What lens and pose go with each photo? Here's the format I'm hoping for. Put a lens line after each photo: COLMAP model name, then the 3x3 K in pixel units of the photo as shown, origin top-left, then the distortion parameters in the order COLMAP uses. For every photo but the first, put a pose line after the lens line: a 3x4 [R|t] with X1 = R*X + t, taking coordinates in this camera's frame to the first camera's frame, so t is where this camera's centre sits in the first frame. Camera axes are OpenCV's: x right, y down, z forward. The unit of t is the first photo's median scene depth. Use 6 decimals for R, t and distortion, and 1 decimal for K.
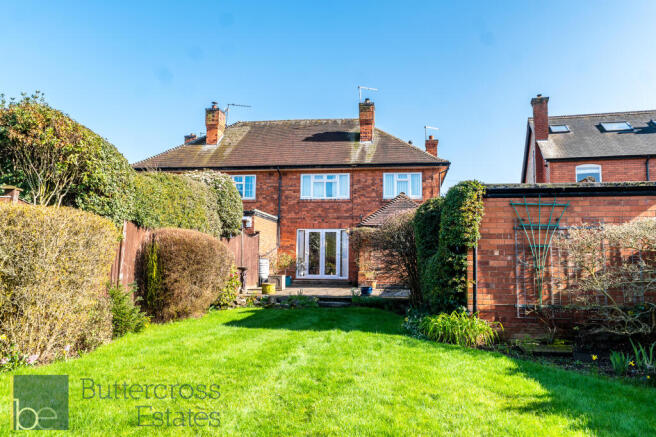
lens RADIAL K [[532.9, 0, 328.0], [0, 532.9, 218.5], [0, 0, 1]] dist [0.001865, 0.000208]
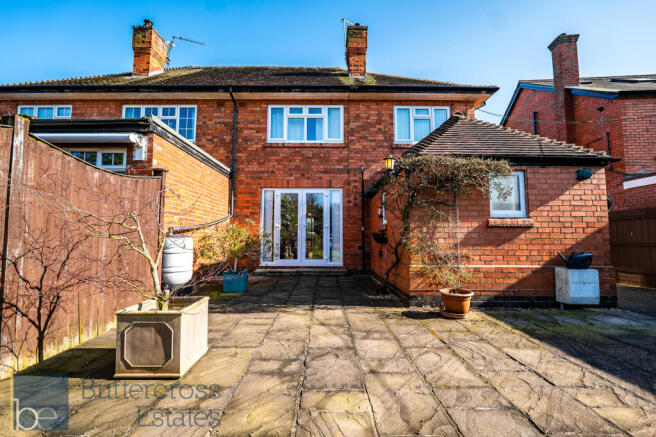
lens RADIAL K [[275.9, 0, 326.3], [0, 275.9, 216.5], [0, 0, 1]] dist [-0.001354, -0.000097]
pose [[0.989410, 0.000648, 0.145143, -0.029691], [-0.001842, 0.999966, 0.008092, 0.050362], [-0.145133, -0.008274, 0.989378, 0.660976]]
